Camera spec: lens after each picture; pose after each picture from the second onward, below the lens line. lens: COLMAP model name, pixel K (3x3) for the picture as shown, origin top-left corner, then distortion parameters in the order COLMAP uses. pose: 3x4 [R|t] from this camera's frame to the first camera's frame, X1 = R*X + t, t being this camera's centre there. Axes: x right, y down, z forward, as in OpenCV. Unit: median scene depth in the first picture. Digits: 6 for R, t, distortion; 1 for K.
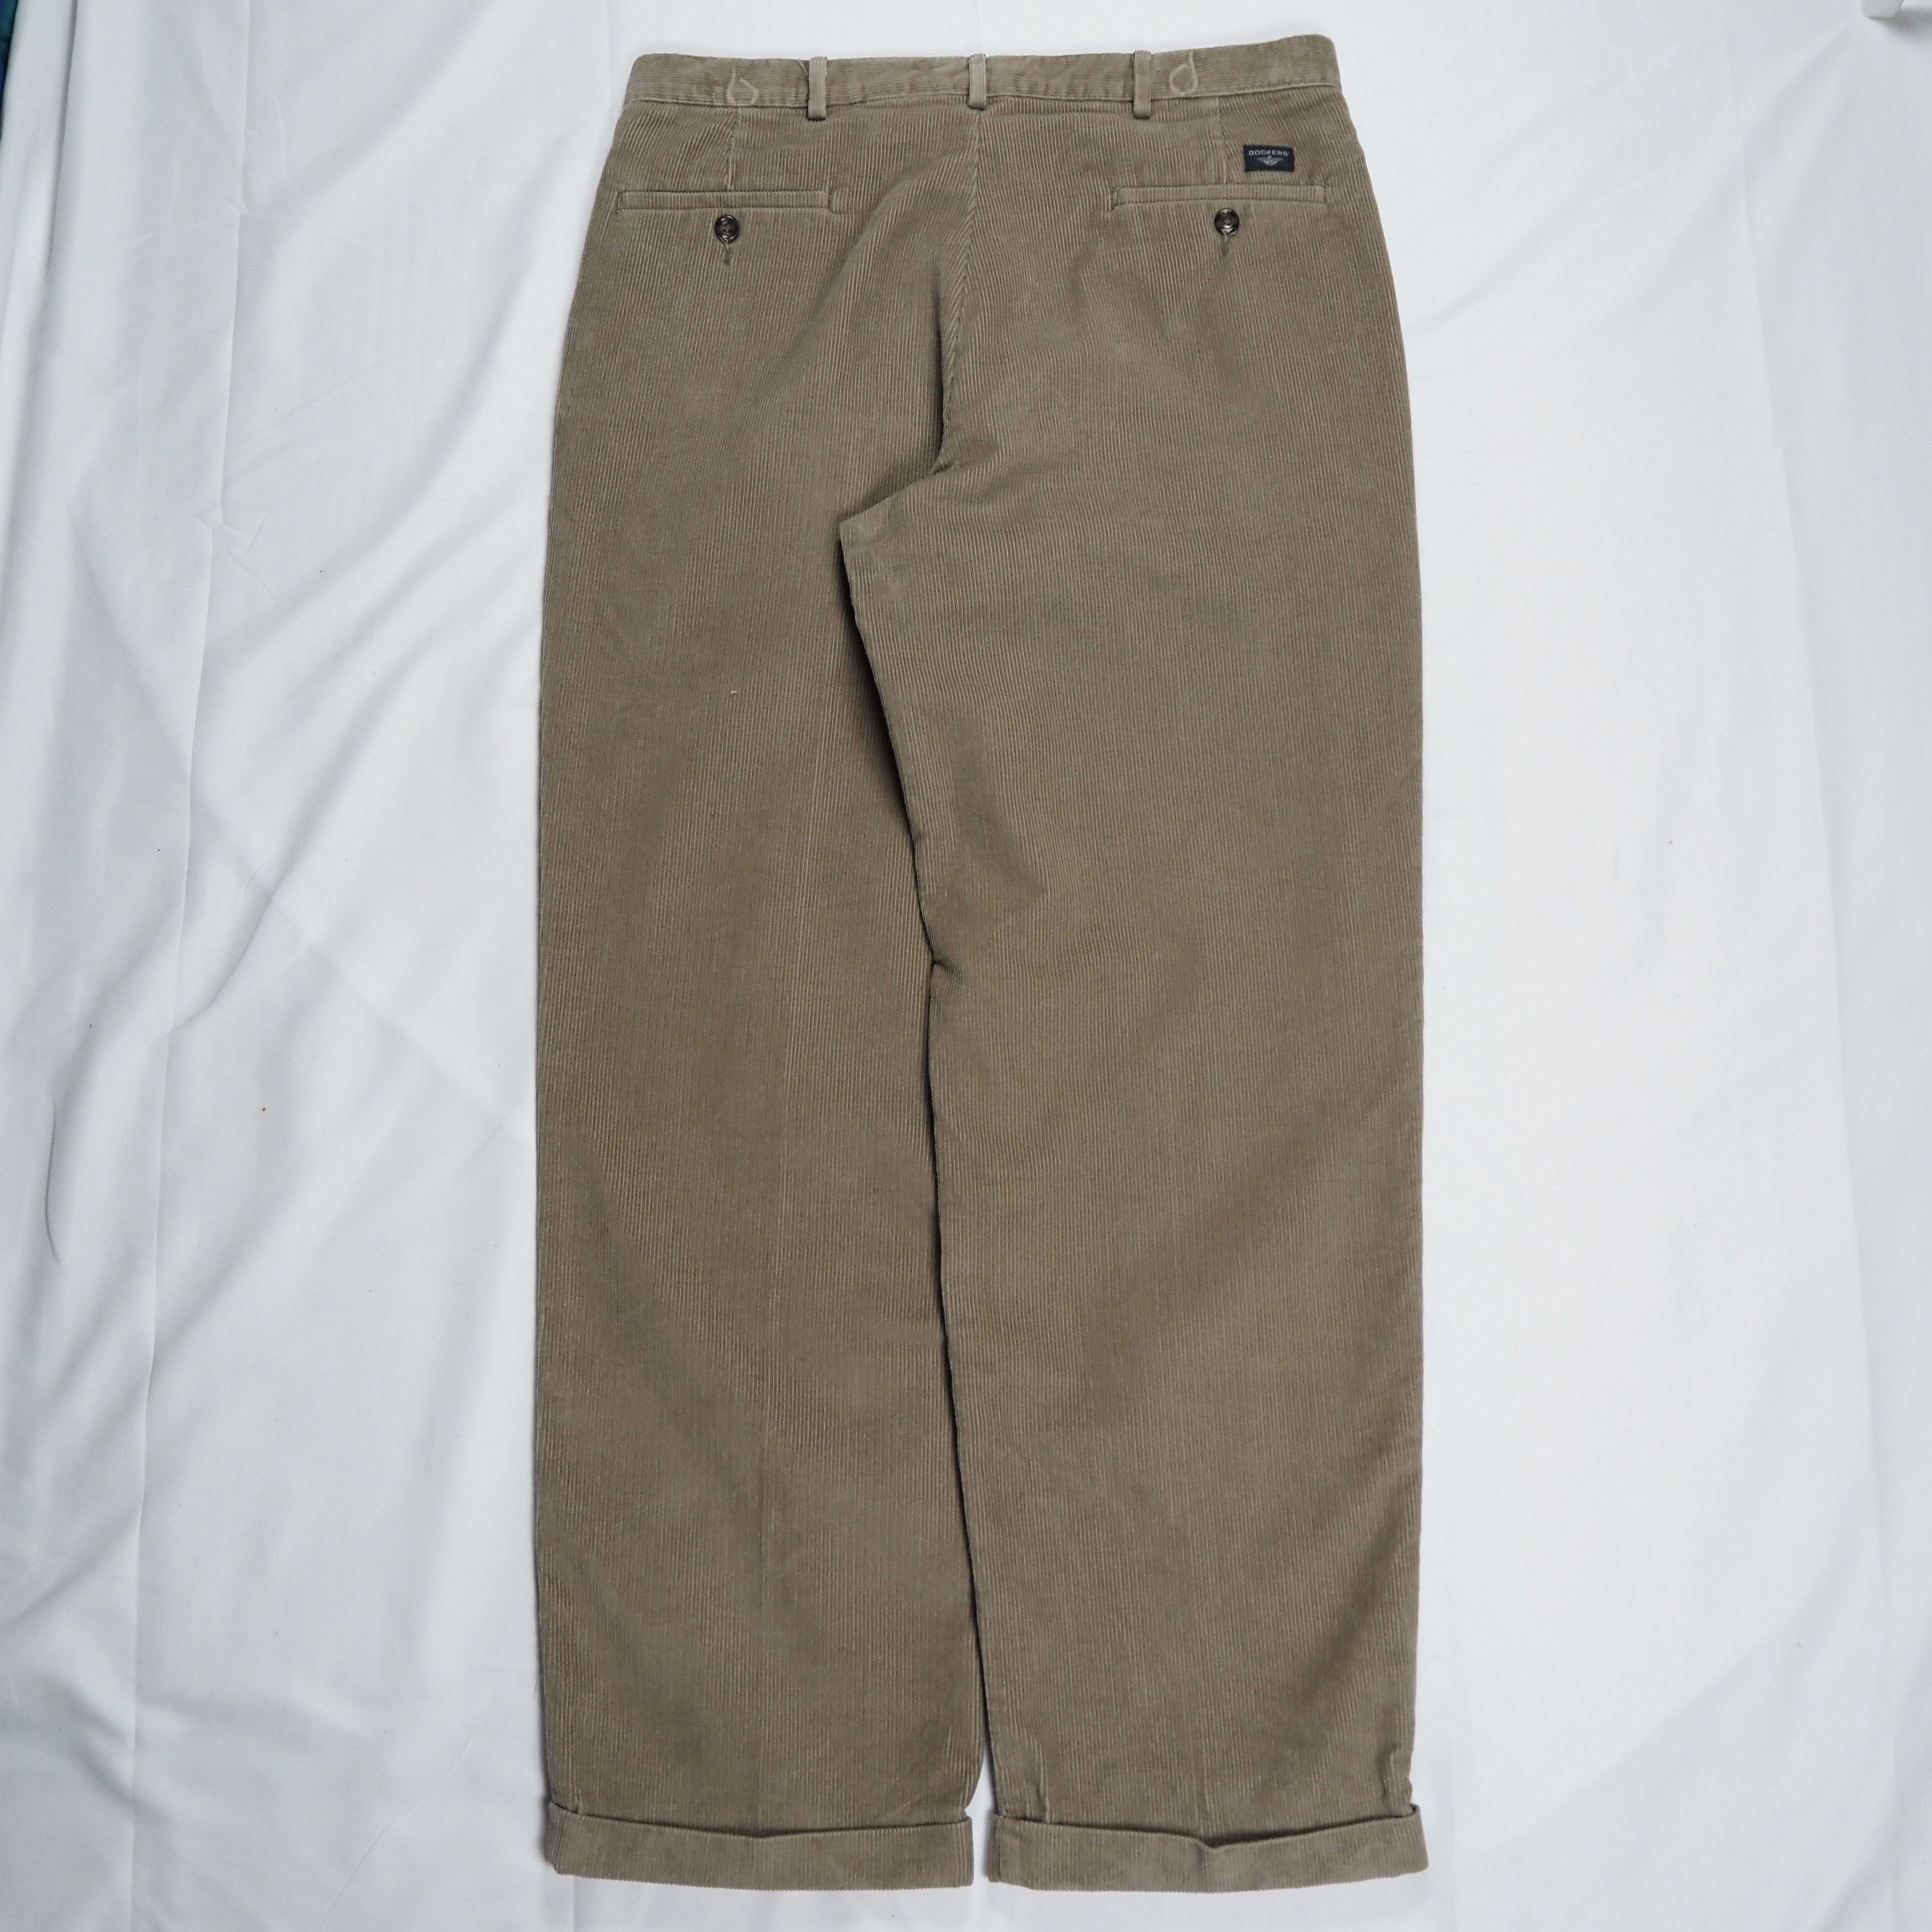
lens RADIAL K [[2283.8, 0, 966.0], [0, 2283.8, 966.0], [0, 0, 1]] dist [-0.049501, 0.028429]
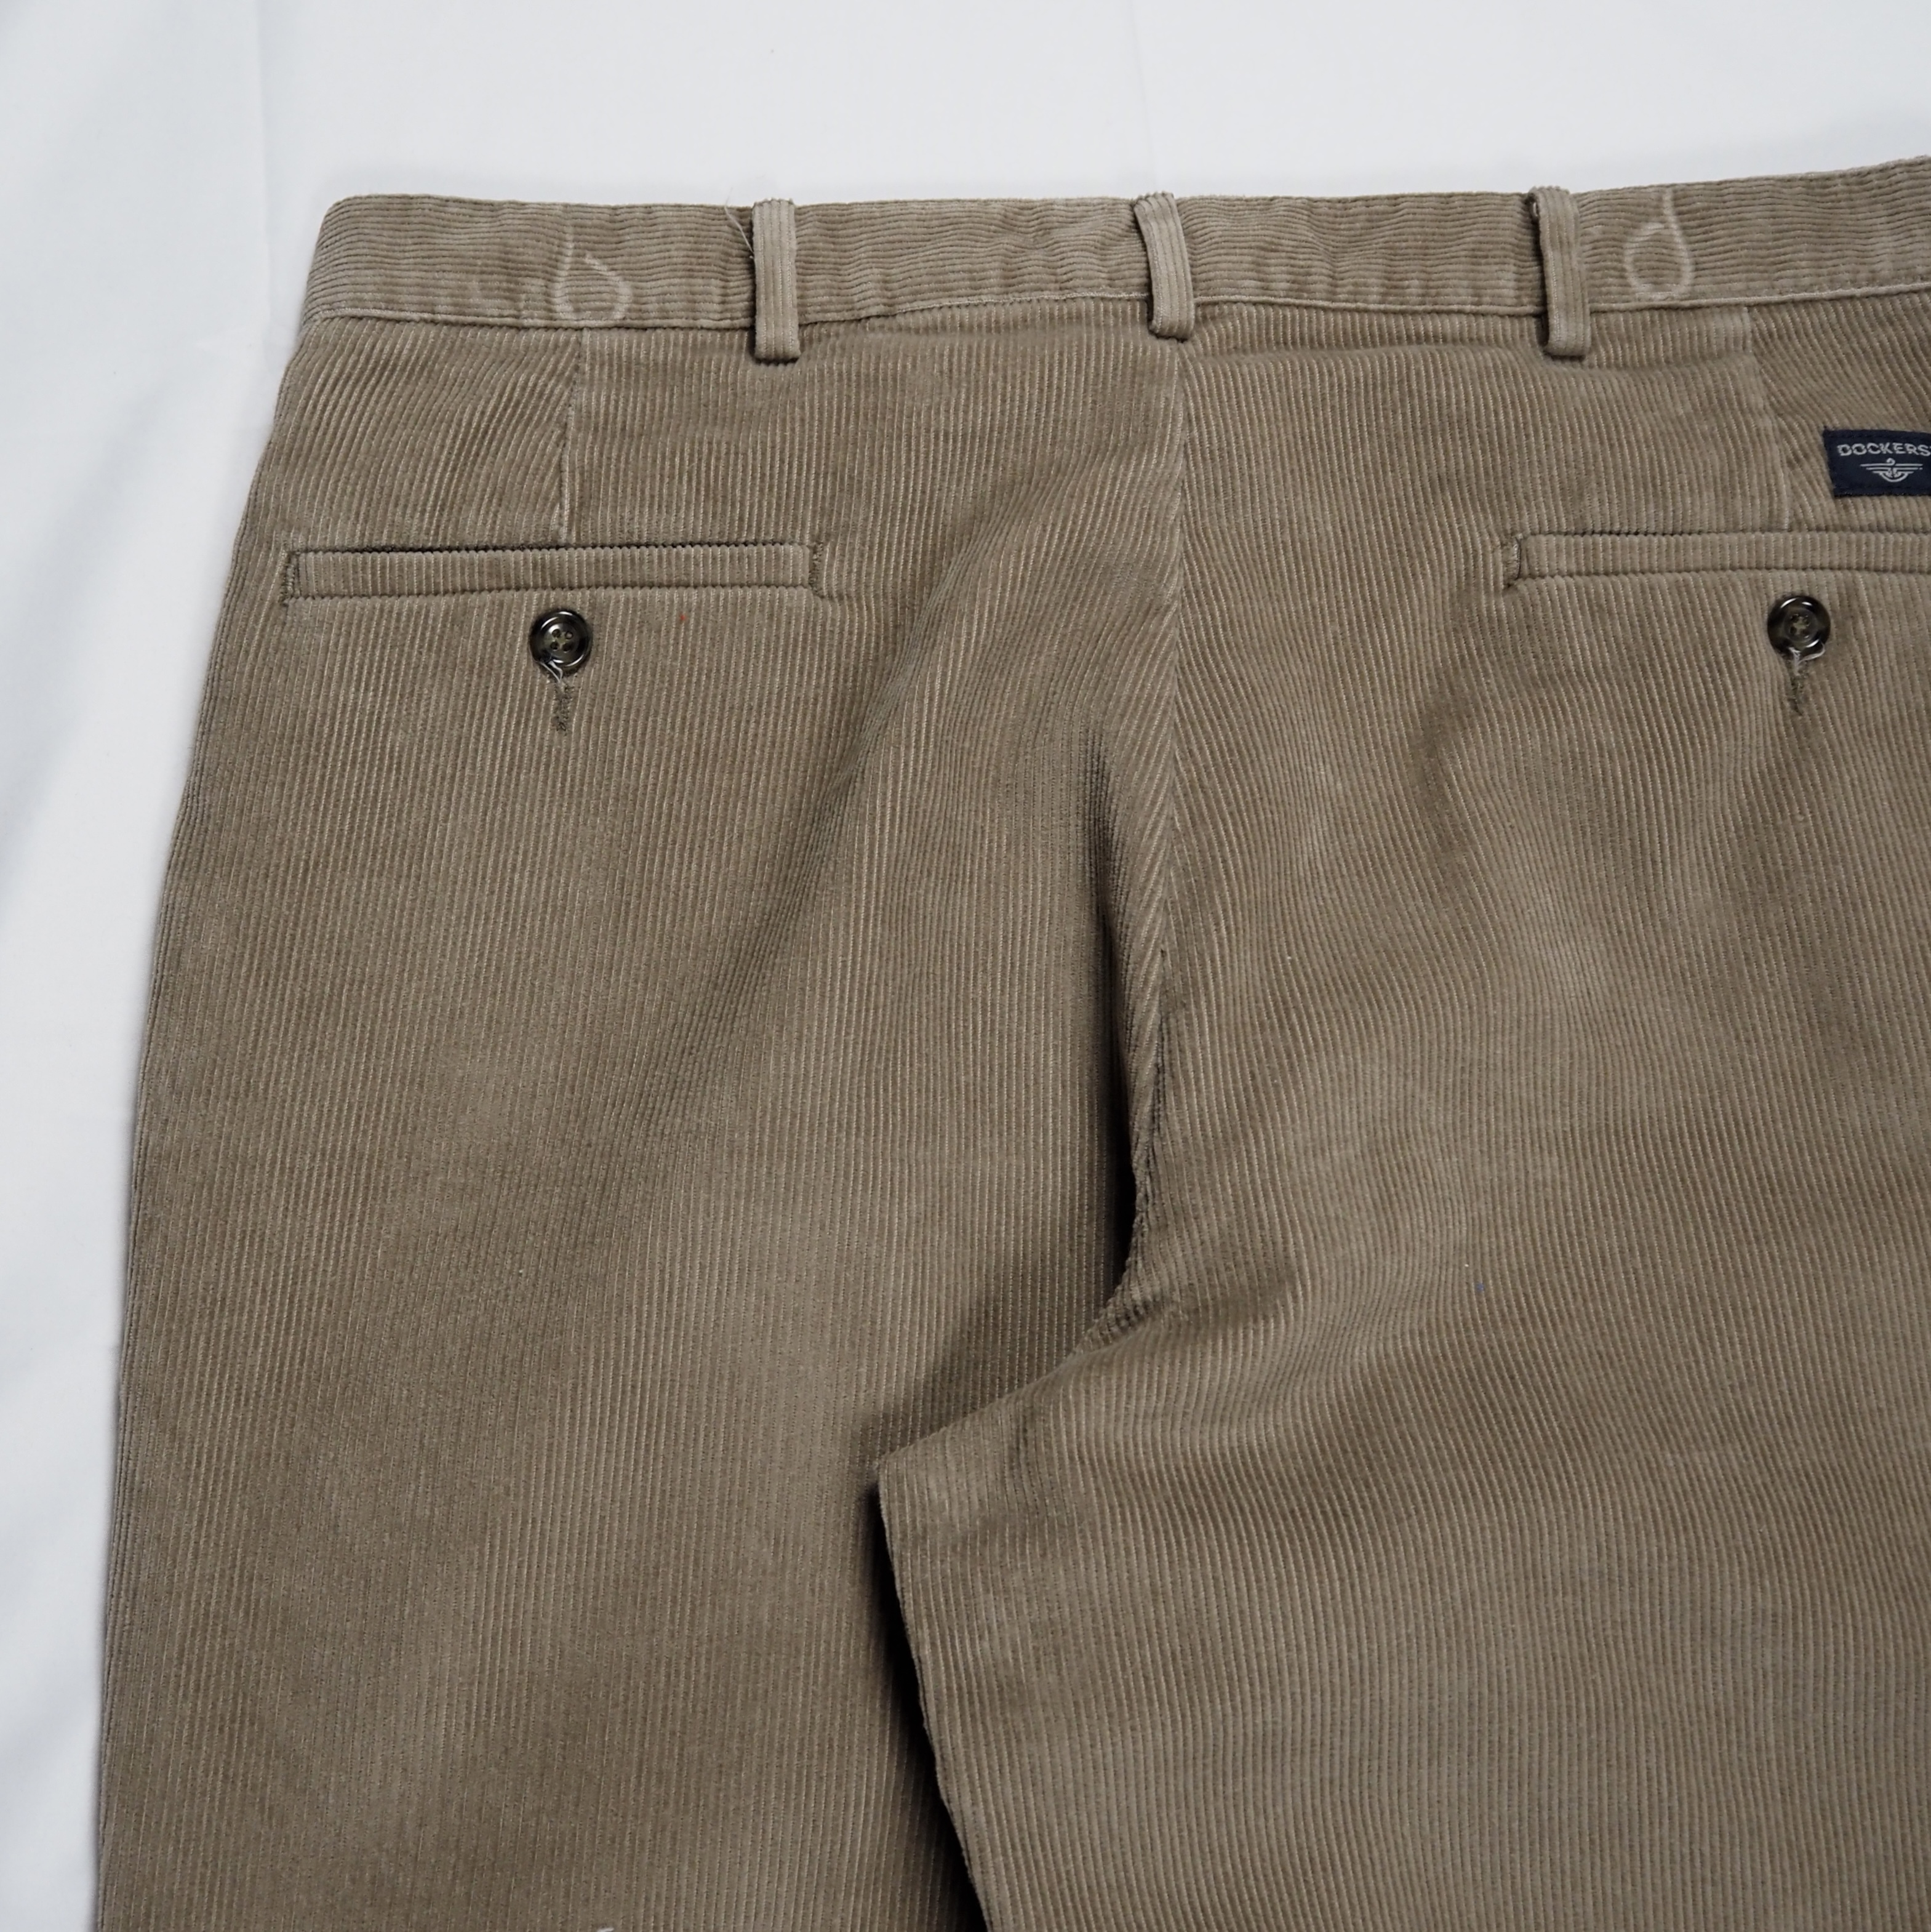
lens RADIAL K [[2447.1, 0, 771.6], [0, 2447.1, 830.2], [0, 0, 1]] dist [-0.050760, 0.028822]
pose [[0.999635, -0.009689, 0.025210, -0.081145], [0.010225, 0.999722, -0.021241, -0.288856], [-0.024997, 0.021491, 0.999456, 0.582257]]
